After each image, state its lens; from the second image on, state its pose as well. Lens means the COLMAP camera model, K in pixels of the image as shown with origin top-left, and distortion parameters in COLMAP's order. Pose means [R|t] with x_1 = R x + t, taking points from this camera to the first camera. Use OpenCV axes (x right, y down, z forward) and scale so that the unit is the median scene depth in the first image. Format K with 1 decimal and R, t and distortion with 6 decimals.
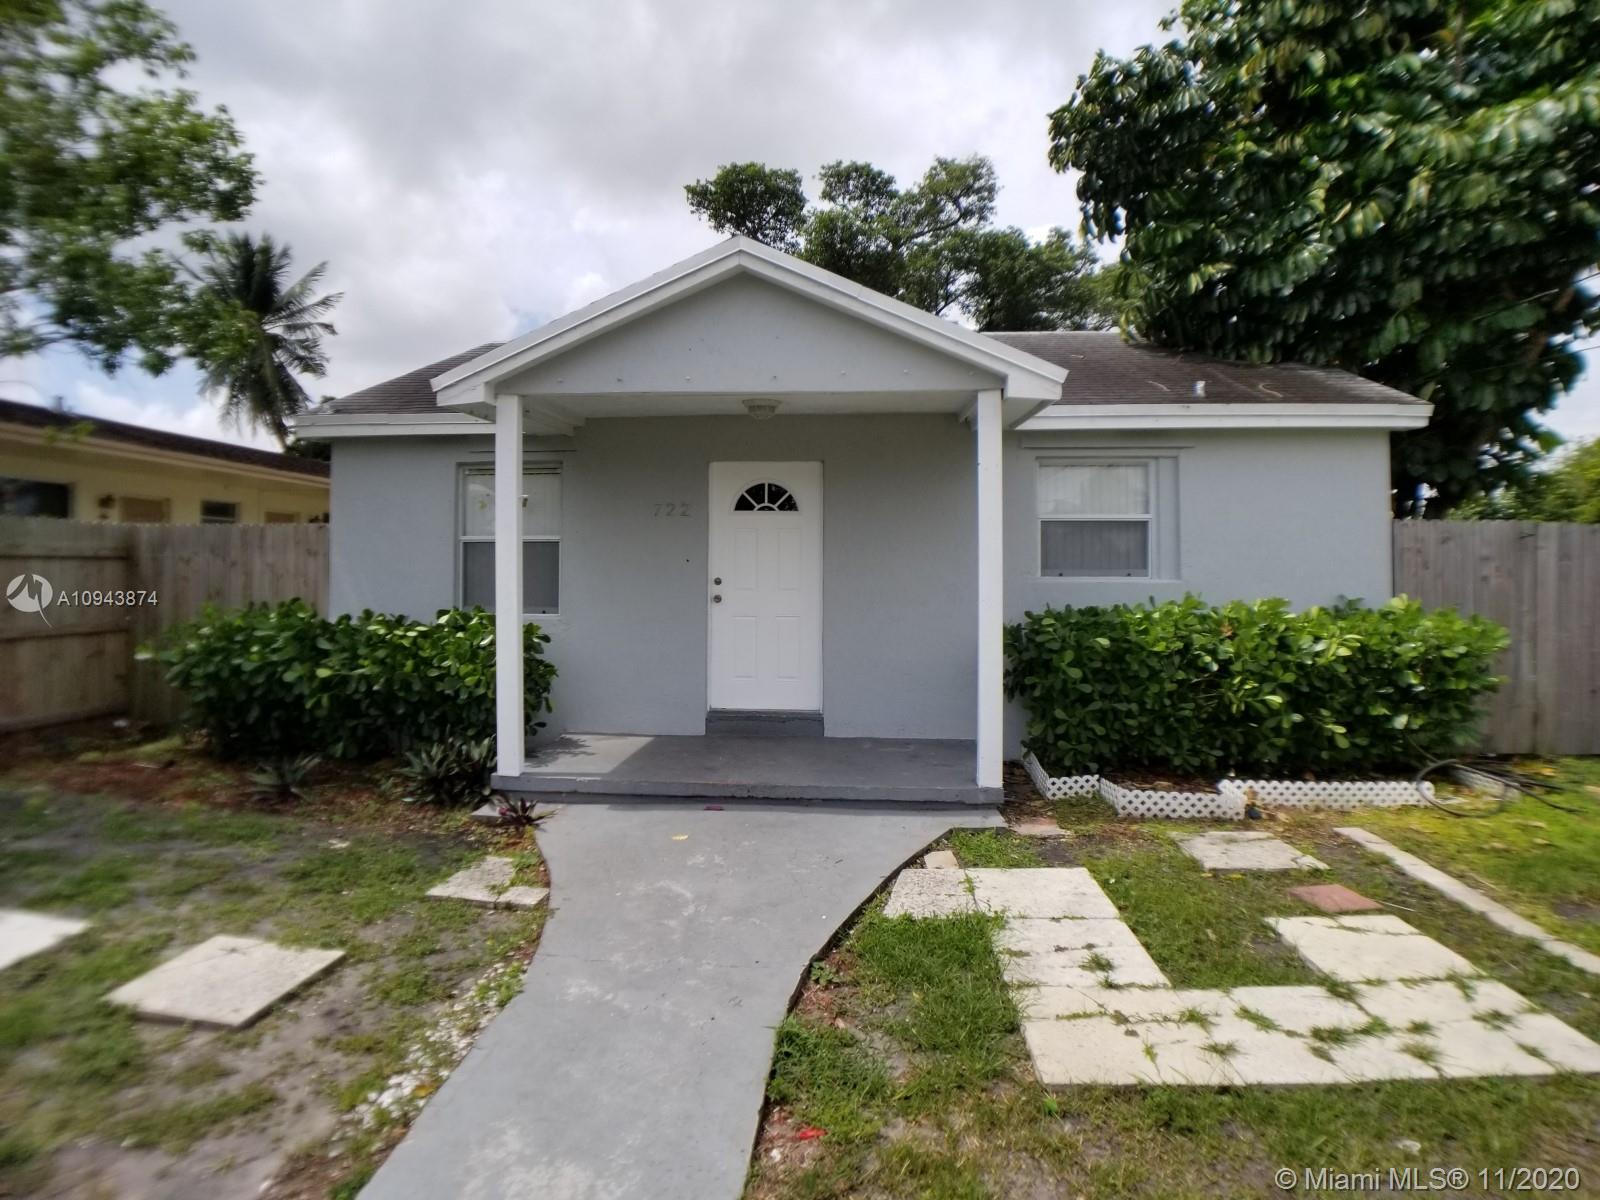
lens RADIAL K [[868.6, 0, 773.9], [0, 868.6, 584.7], [0, 0, 1]] dist [-0.064899, -0.001118]
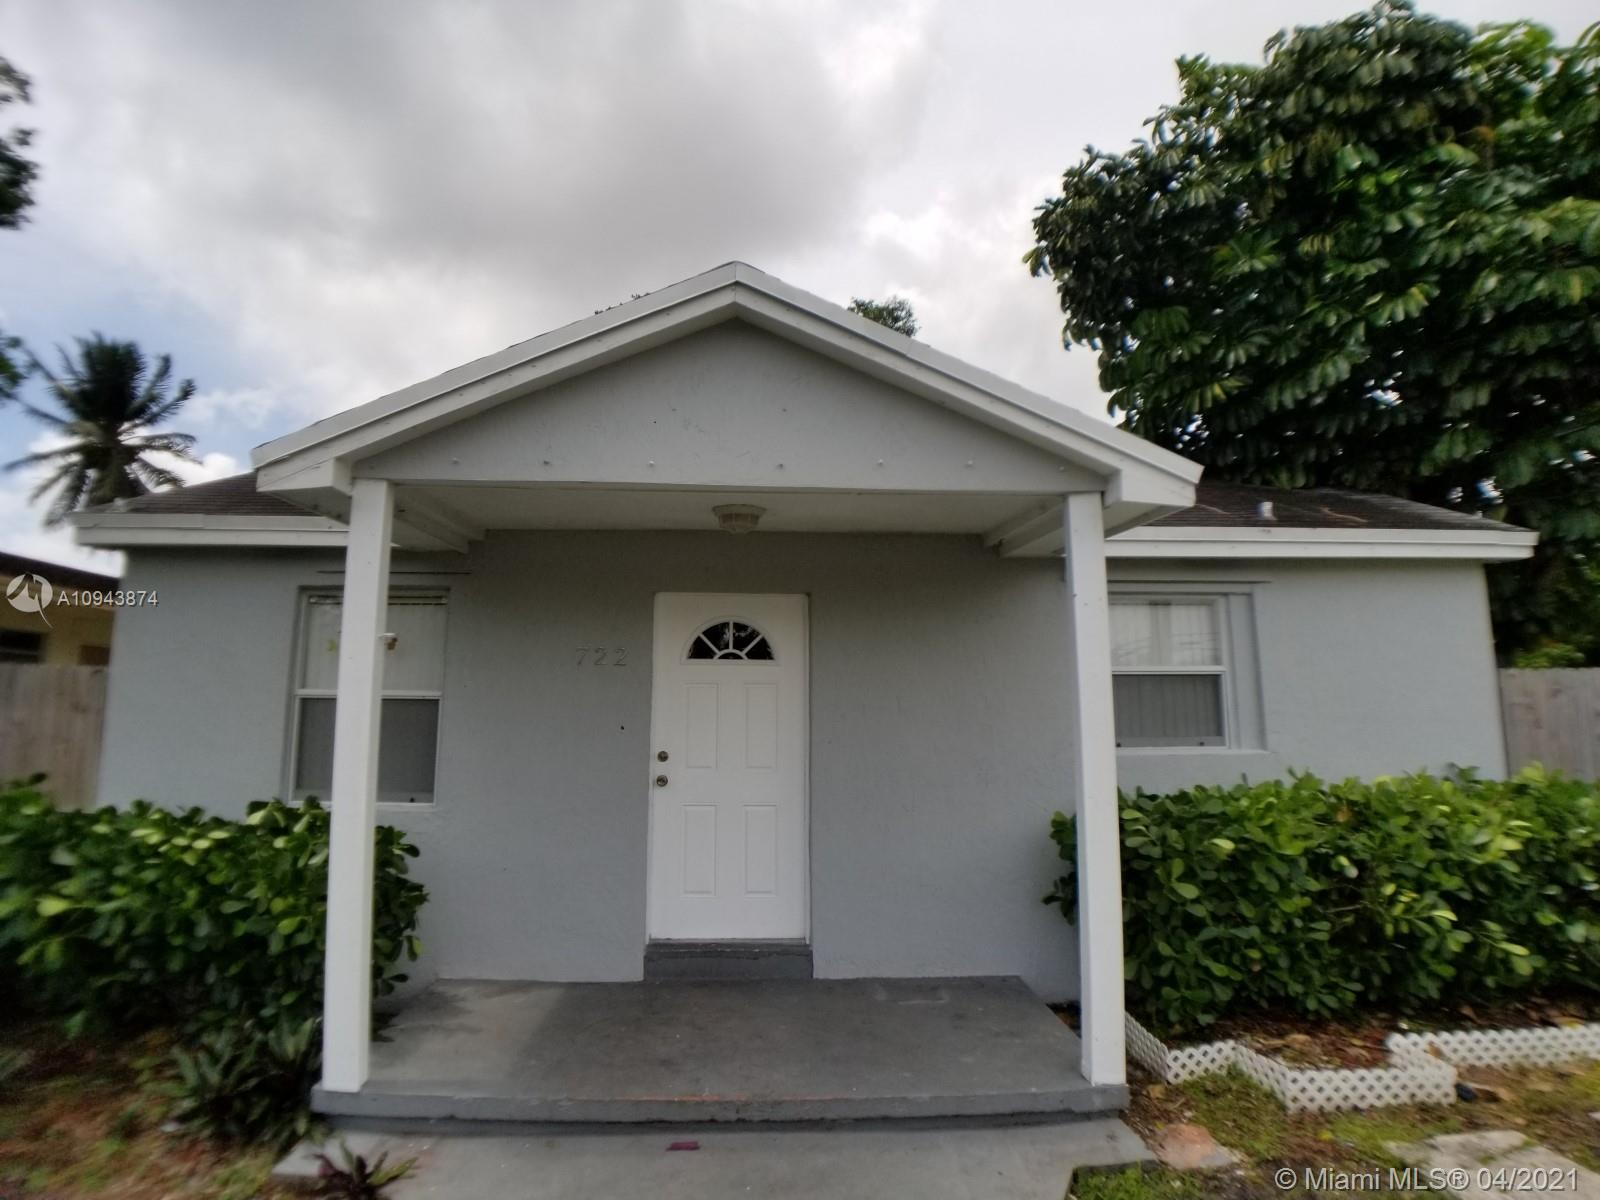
lens RADIAL K [[879.7, 0, 770.2], [0, 879.7, 585.1], [0, 0, 1]] dist [-0.074035, 0.001303]
pose [[0.992586, 0.017703, 0.120249, -0.078542], [0.002025, 0.986791, -0.161987, -0.031236], [-0.121528, 0.161030, 0.979439, 0.299927]]
